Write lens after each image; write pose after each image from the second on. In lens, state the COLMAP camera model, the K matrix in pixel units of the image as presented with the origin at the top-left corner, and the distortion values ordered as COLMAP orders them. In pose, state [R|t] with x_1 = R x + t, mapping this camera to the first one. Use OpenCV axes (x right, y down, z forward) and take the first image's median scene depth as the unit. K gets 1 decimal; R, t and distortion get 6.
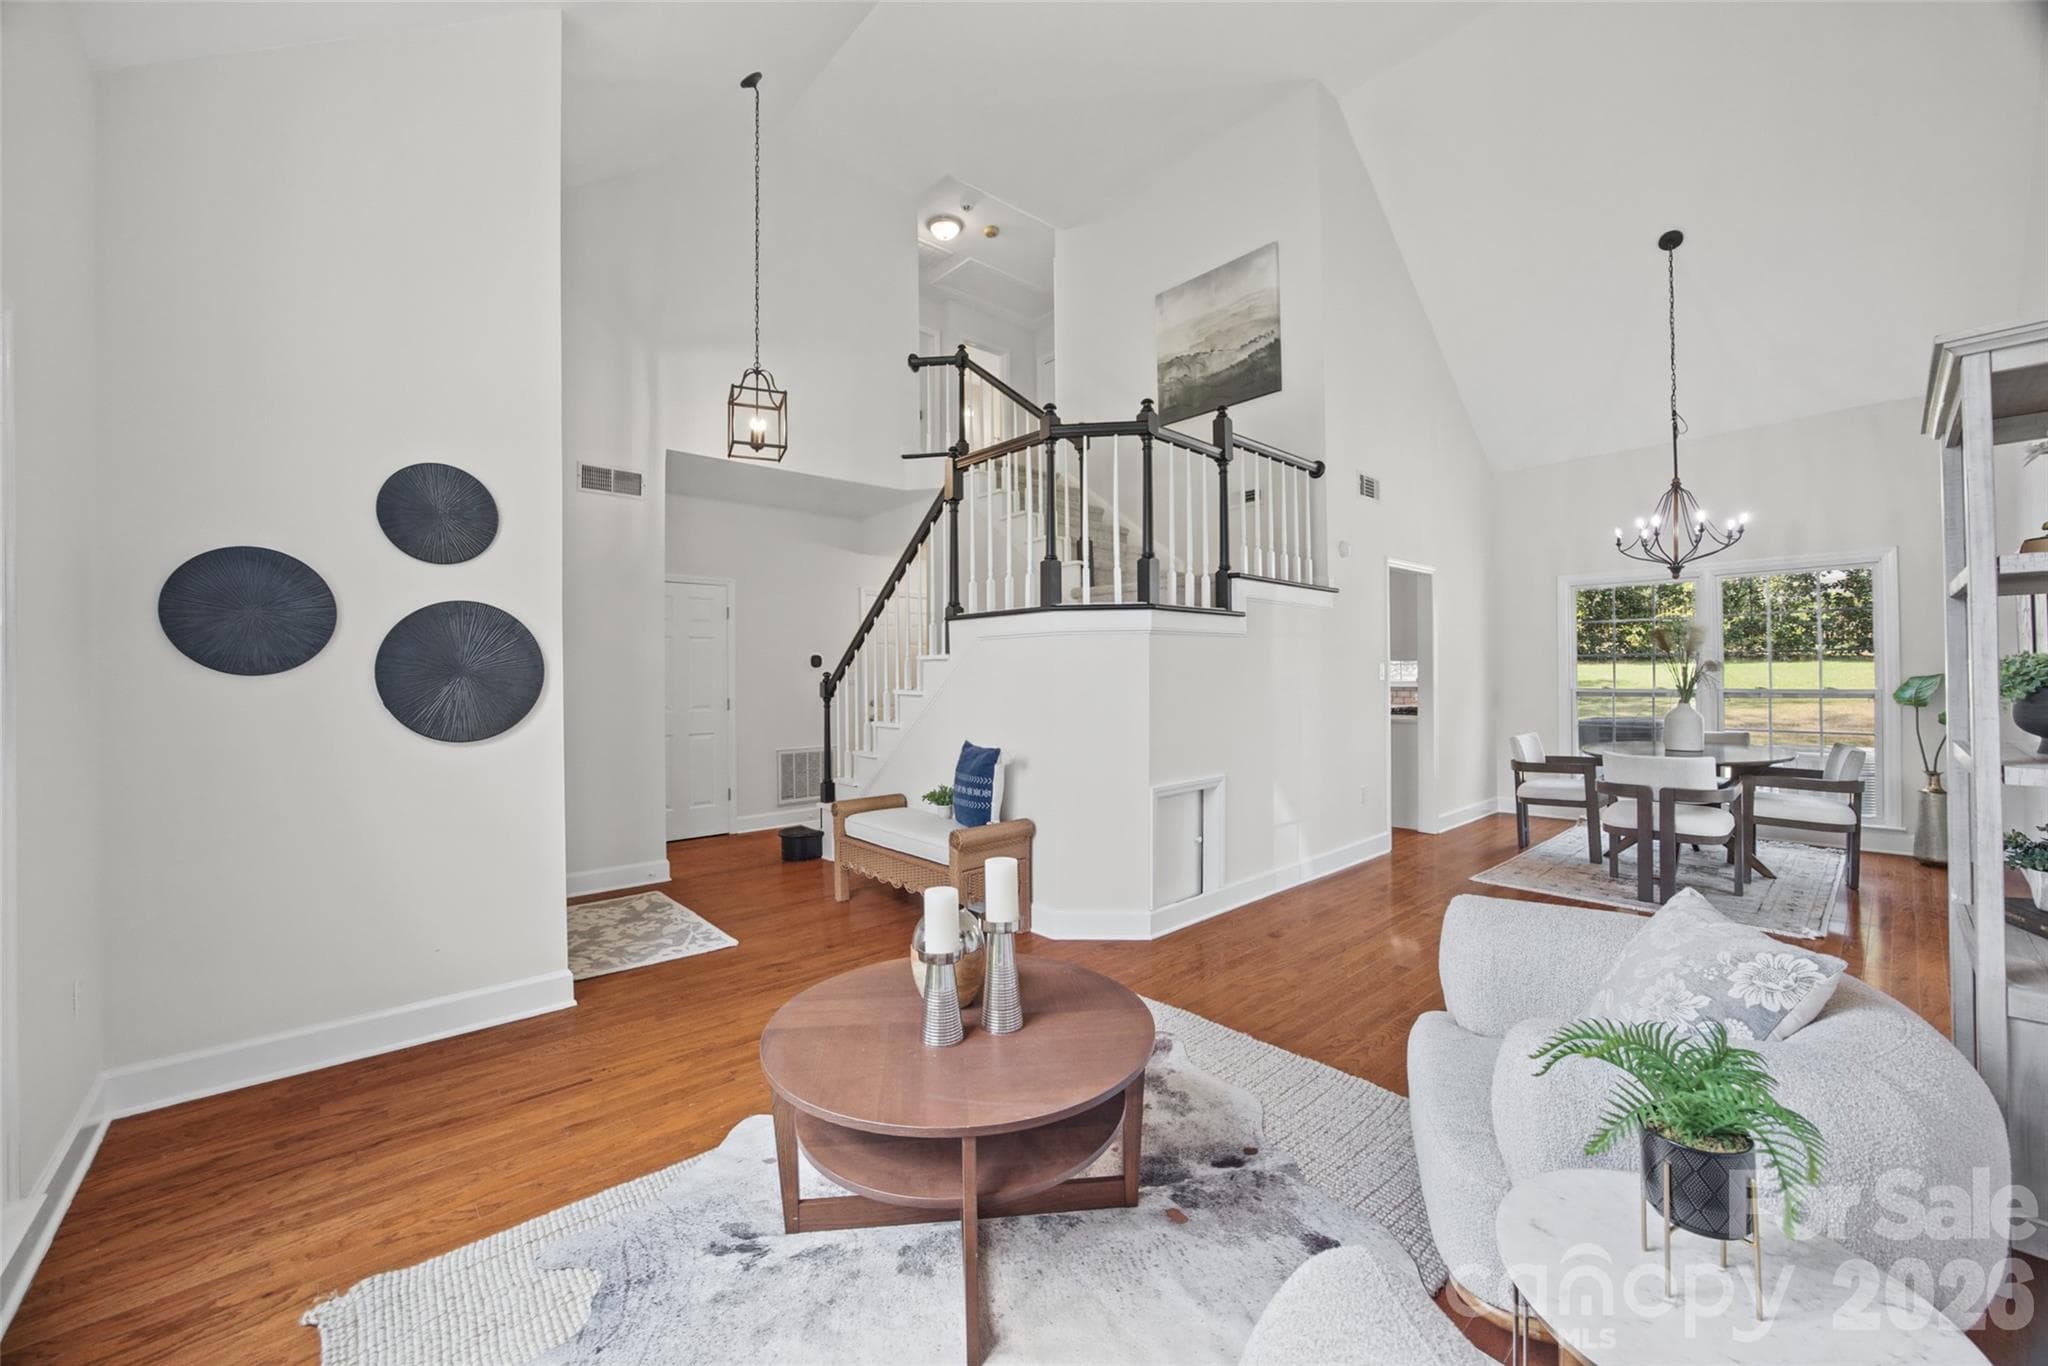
lens RADIAL K [[782.9, 0, 1018.5], [0, 782.9, 674.0], [0, 0, 1]] dist [-0.033873, 0.010682]
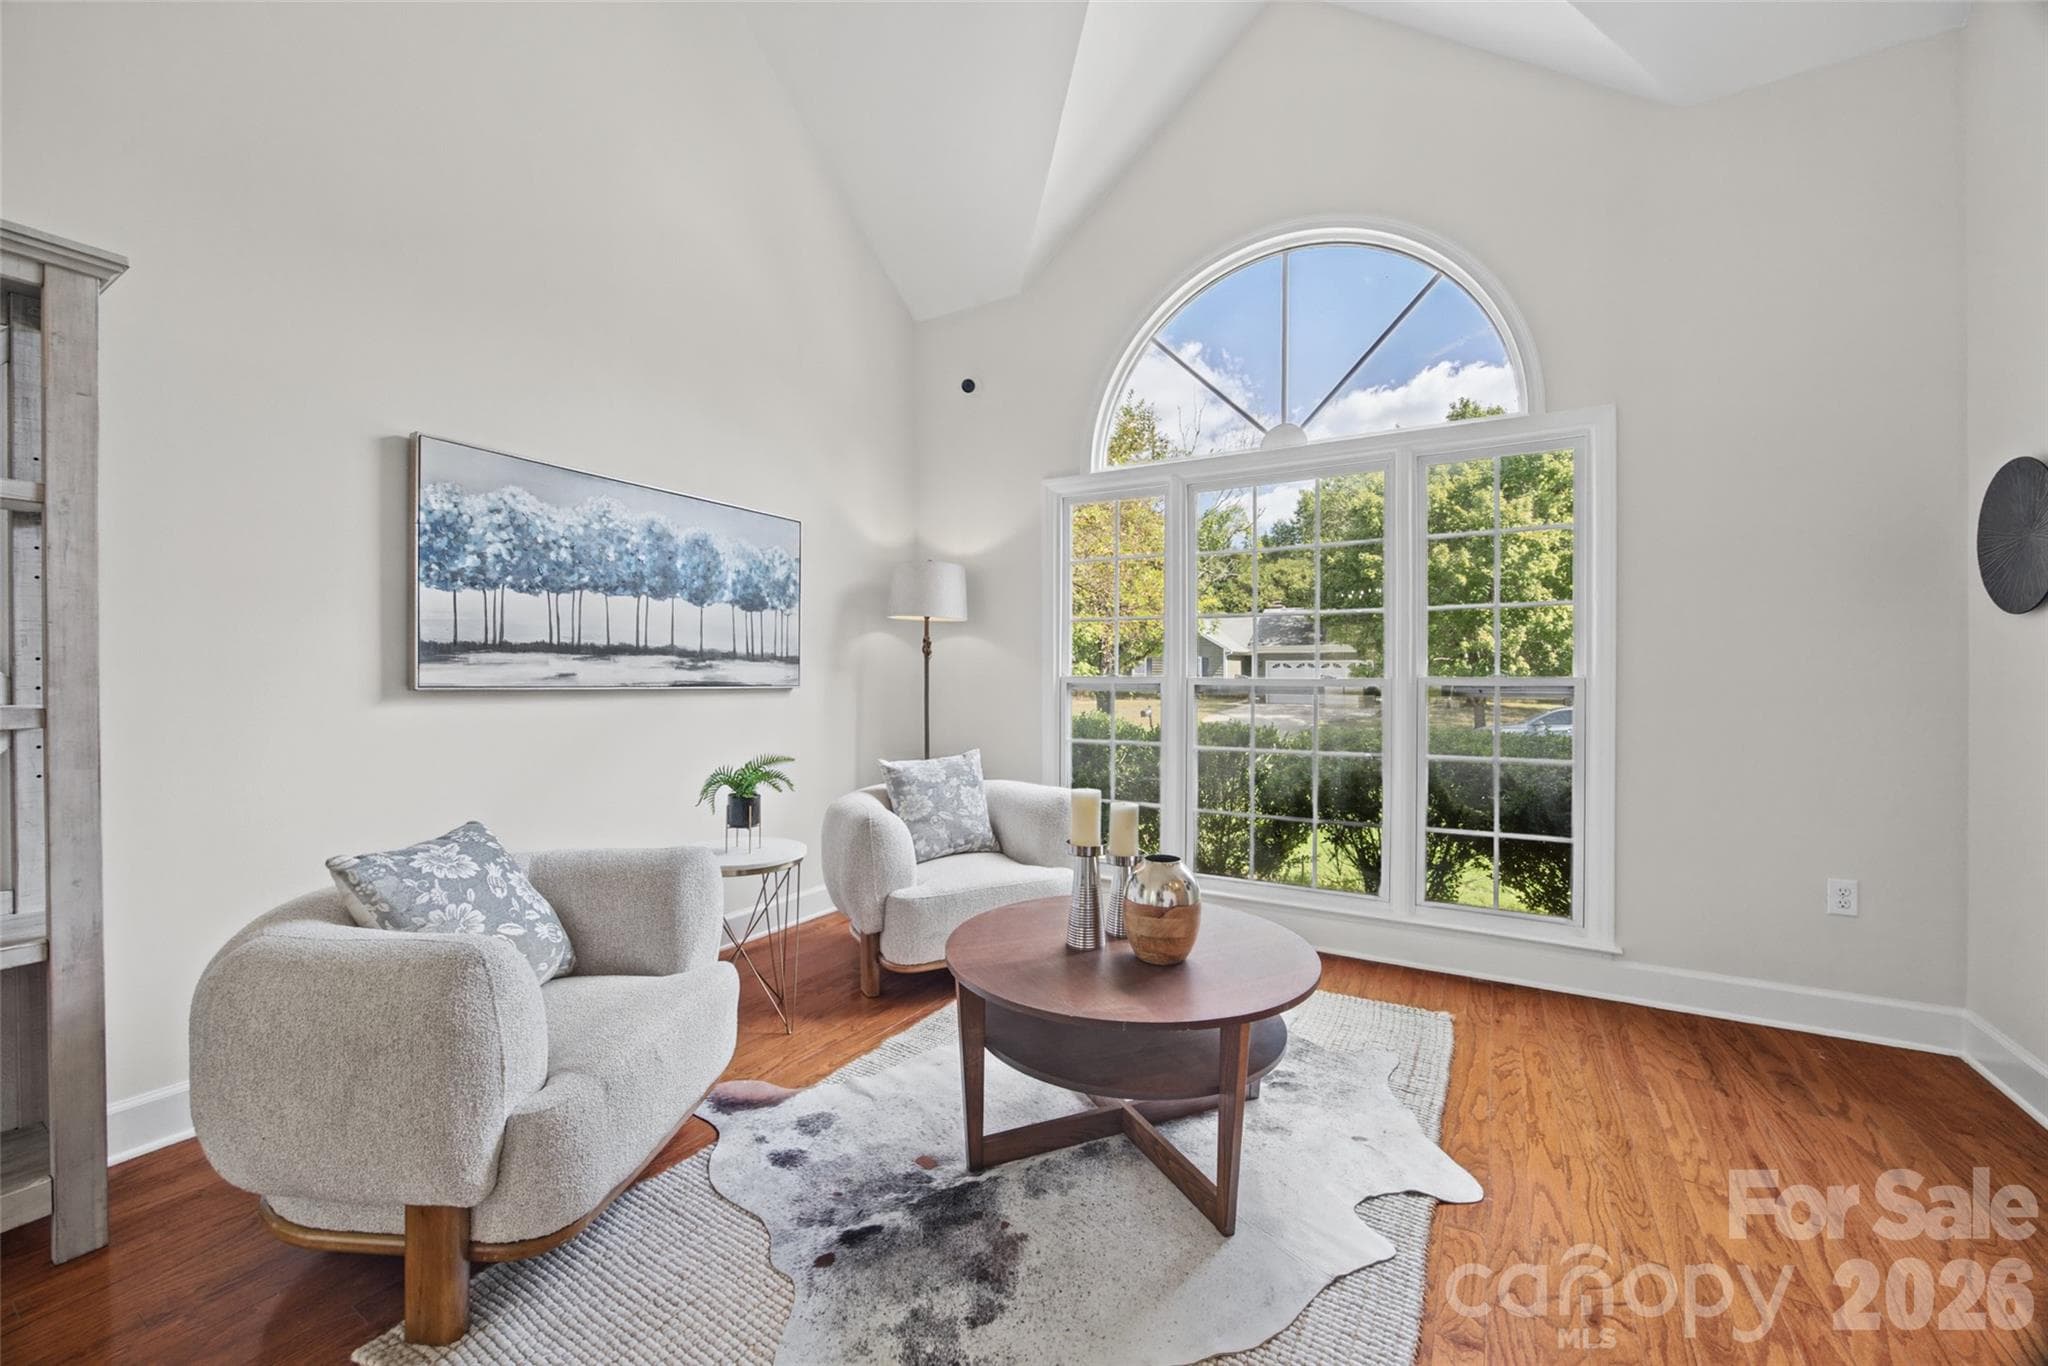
lens RADIAL K [[782.9, 0, 1018.5], [0, 782.9, 674.0], [0, 0, 1]] dist [-0.033873, 0.010682]
pose [[-0.953606, 0.008694, -0.300930, 0.352189], [0.009710, 0.999951, -0.001878, 0.072372], [0.300899, -0.004713, -0.953644, 1.810982]]
